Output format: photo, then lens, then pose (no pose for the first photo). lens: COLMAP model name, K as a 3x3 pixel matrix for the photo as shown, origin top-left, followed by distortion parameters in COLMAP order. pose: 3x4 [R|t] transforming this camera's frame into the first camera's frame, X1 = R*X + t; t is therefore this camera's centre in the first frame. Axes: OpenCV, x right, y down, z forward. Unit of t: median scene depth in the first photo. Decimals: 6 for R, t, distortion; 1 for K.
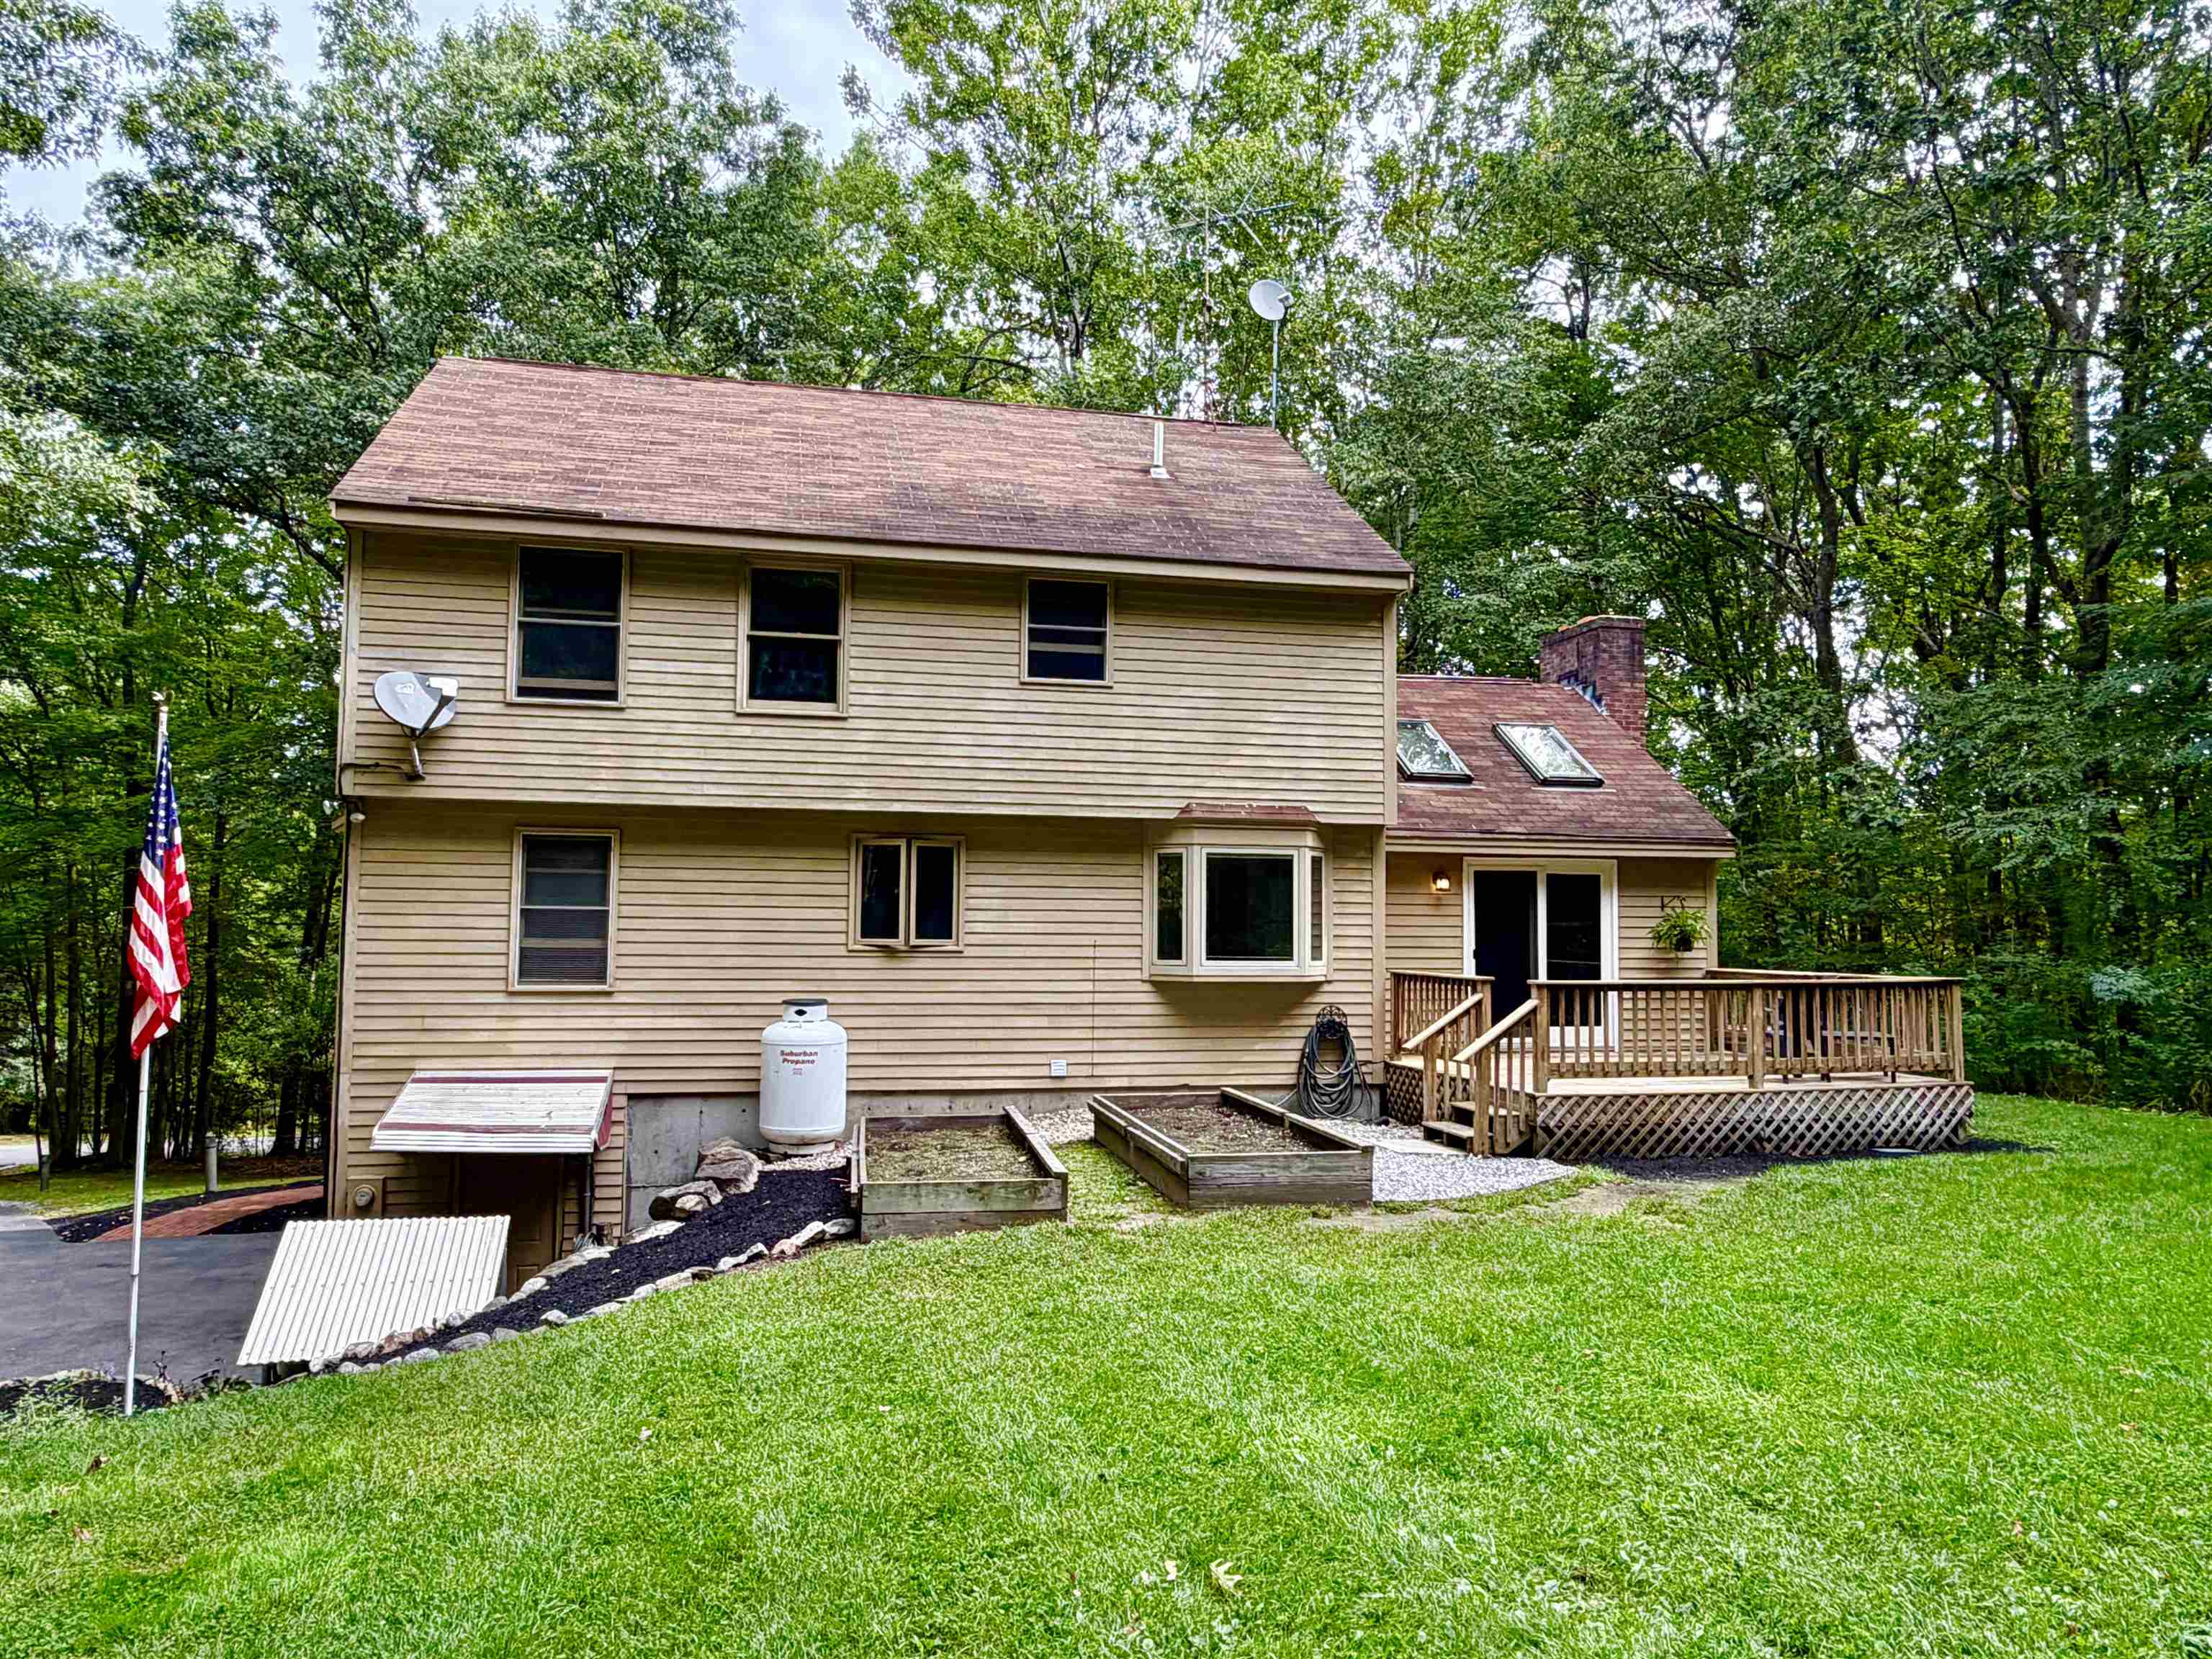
lens RADIAL K [[1488.1, 0, 1101.8], [0, 1488.1, 820.7], [0, 0, 1]] dist [0.003893, 0.000055]
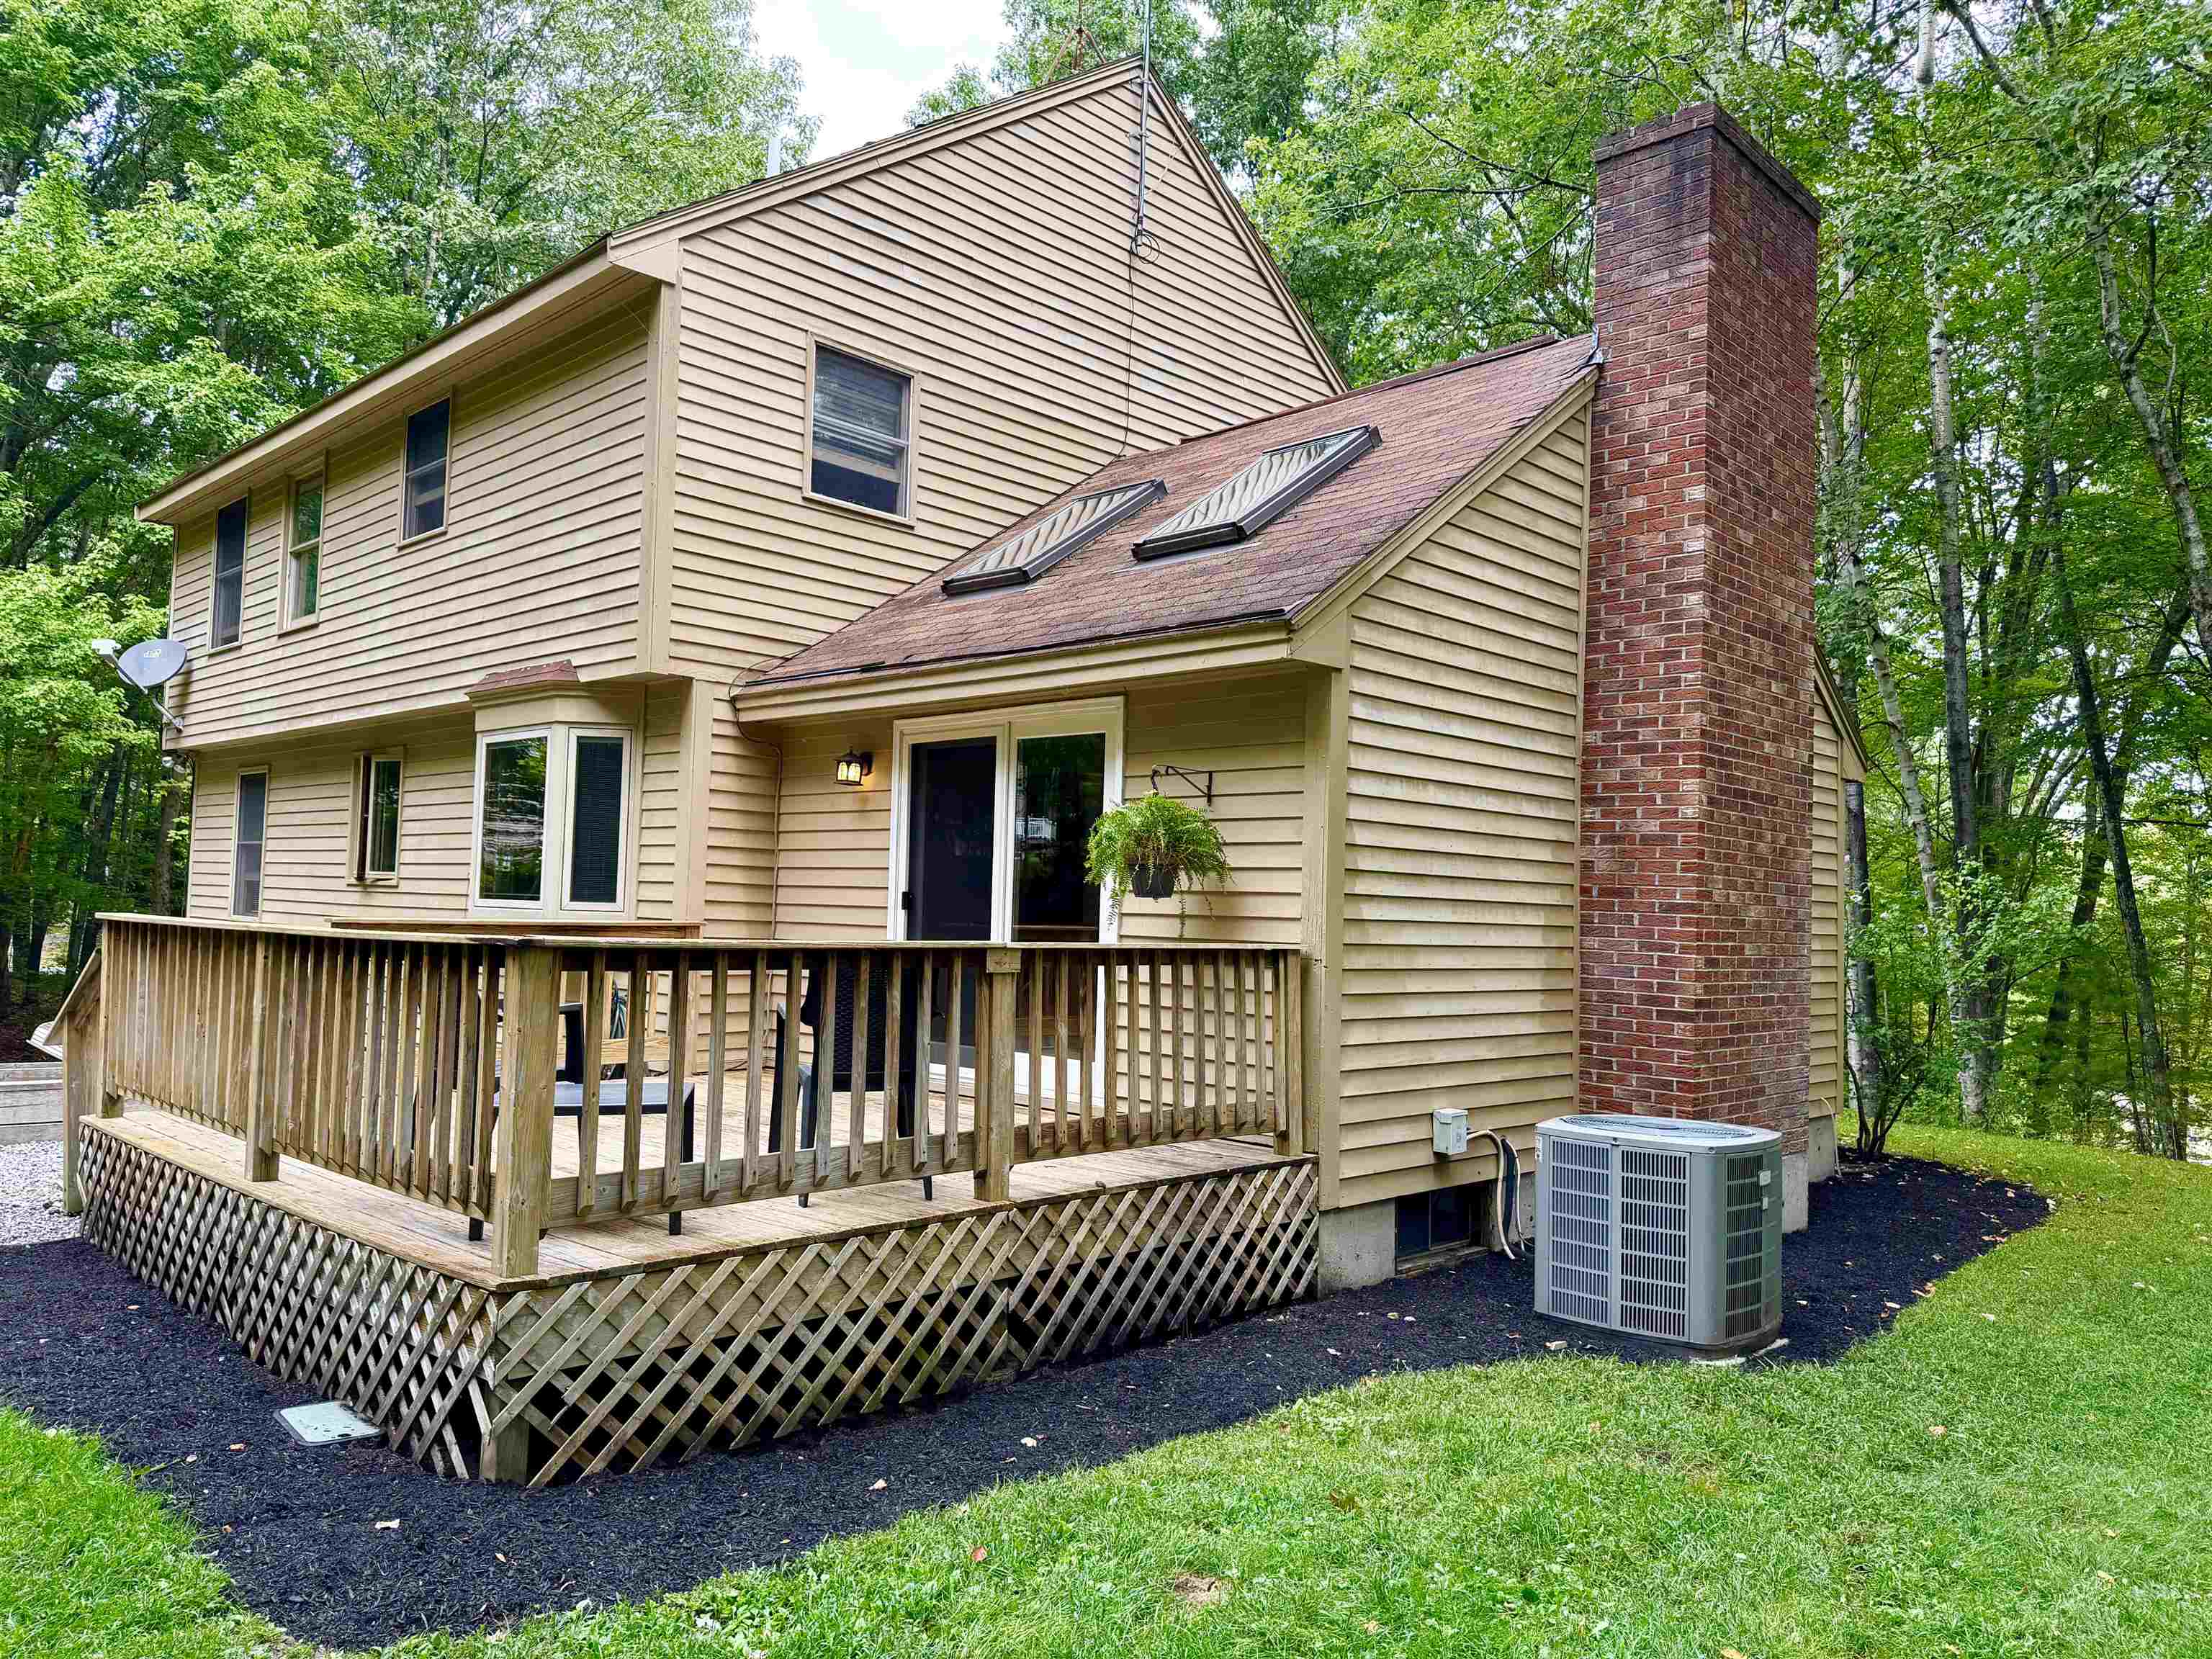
lens RADIAL K [[1555.8, 0, 1108.2], [0, 1555.8, 841.1], [0, 0, 1]] dist [0.004711, 0.000280]
pose [[0.552247, -0.028856, -0.833181, 0.948232], [0.037870, 0.999237, -0.009506, 0.096330], [0.832820, -0.026303, 0.552919, 0.949868]]
